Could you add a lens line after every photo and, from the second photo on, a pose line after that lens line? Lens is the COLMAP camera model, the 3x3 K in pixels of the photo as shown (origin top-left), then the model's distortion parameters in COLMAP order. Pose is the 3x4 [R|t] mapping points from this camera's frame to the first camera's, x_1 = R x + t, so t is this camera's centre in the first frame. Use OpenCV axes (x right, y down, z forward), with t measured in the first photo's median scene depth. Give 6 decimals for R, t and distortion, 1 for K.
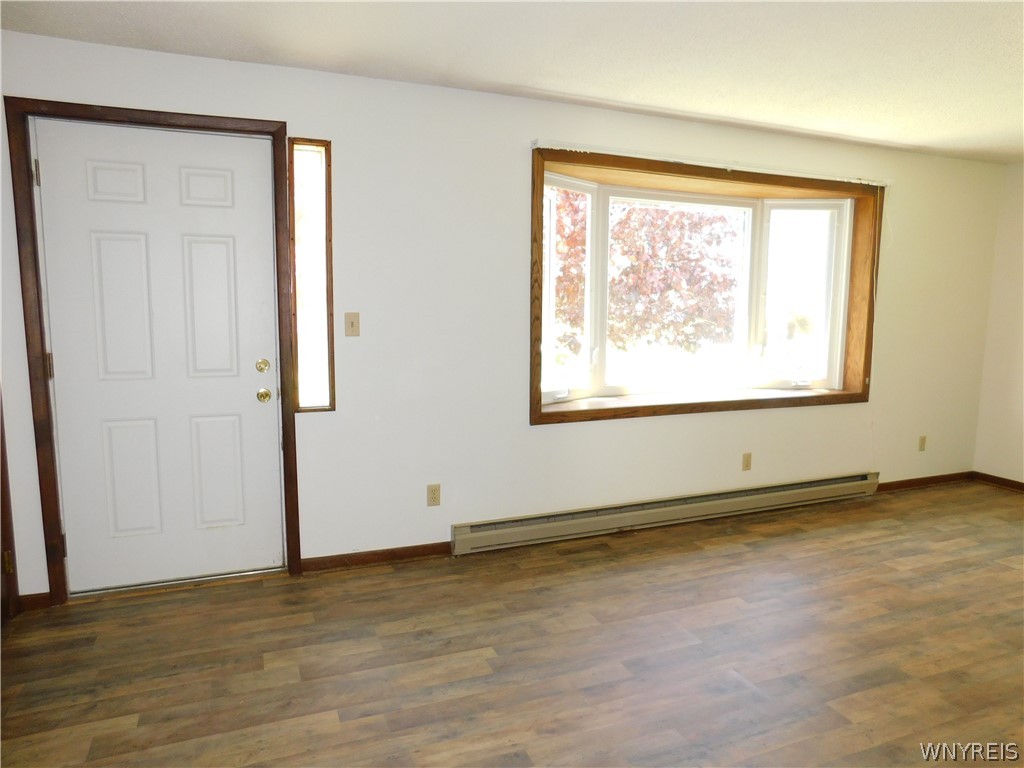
lens RADIAL K [[676.4, 0, 514.8], [0, 676.4, 383.6], [0, 0, 1]] dist [-0.071353, 0.056962]
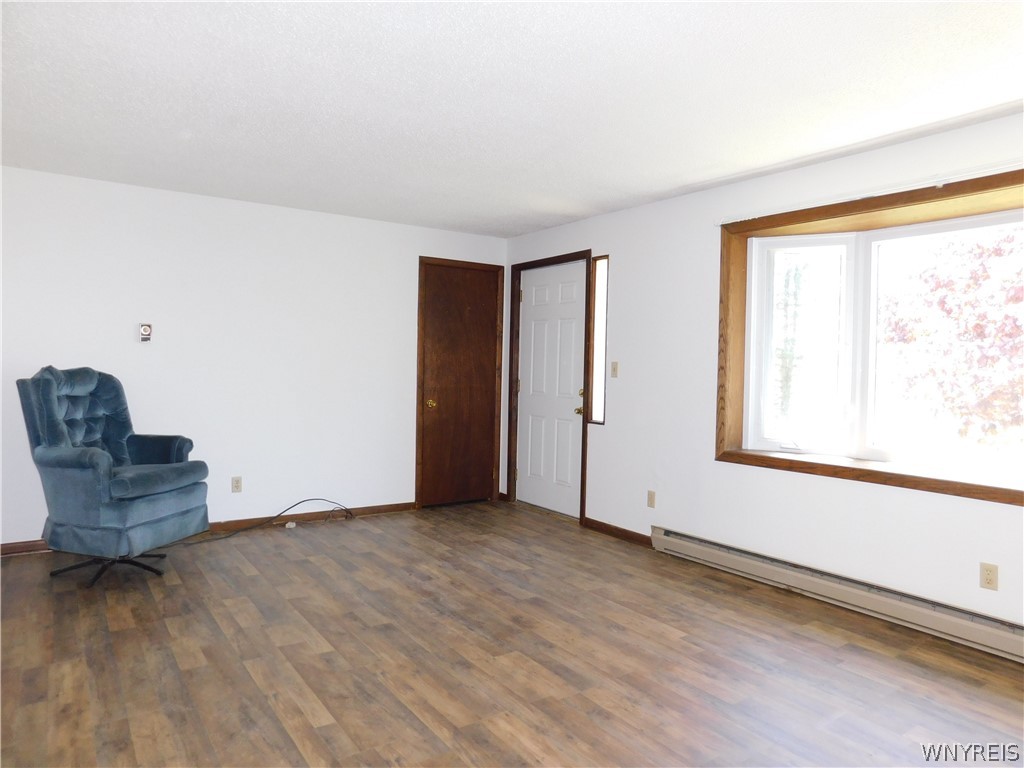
lens RADIAL K [[676.4, 0, 514.8], [0, 676.4, 383.6], [0, 0, 1]] dist [-0.071353, 0.056962]
pose [[0.218988, 0.018189, -0.975558, 1.123089], [-0.142352, 0.989724, -0.013502, -0.003285], [0.965288, 0.141829, 0.219327, 0.423369]]
